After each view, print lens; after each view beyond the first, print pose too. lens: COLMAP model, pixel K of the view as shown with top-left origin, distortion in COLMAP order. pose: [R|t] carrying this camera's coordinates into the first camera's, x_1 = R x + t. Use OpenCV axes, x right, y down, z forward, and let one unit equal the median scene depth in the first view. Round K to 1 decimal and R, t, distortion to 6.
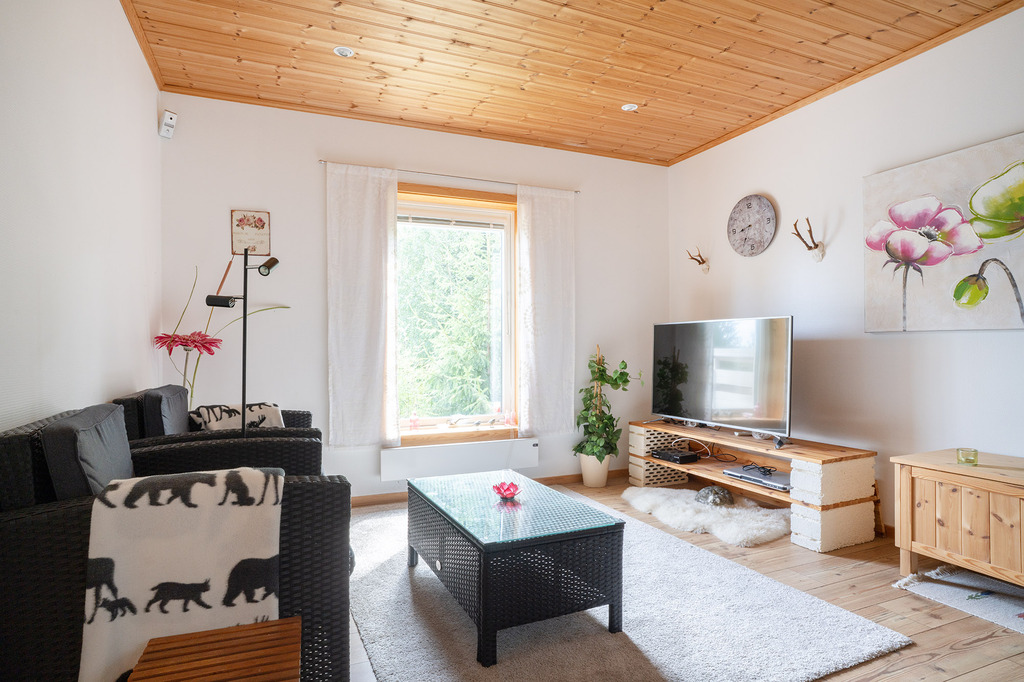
lens RADIAL K [[583.9, 0, 491.8], [0, 583.9, 353.3], [0, 0, 1]] dist [-0.047497, 0.032653]
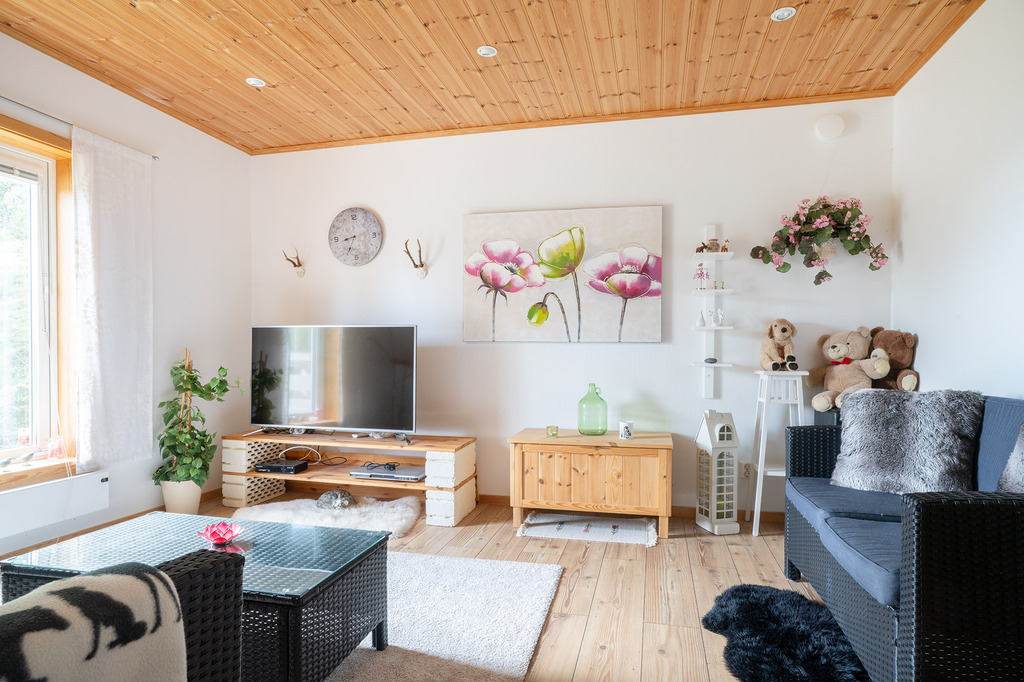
lens RADIAL K [[583.9, 0, 522.2], [0, 583.9, 366.6], [0, 0, 1]] dist [-0.047497, 0.032653]
pose [[0.580540, -0.012631, 0.814134, -0.303324], [-0.000291, 0.999876, 0.015720, -0.002271], [-0.814232, -0.009363, 0.580464, 0.180385]]
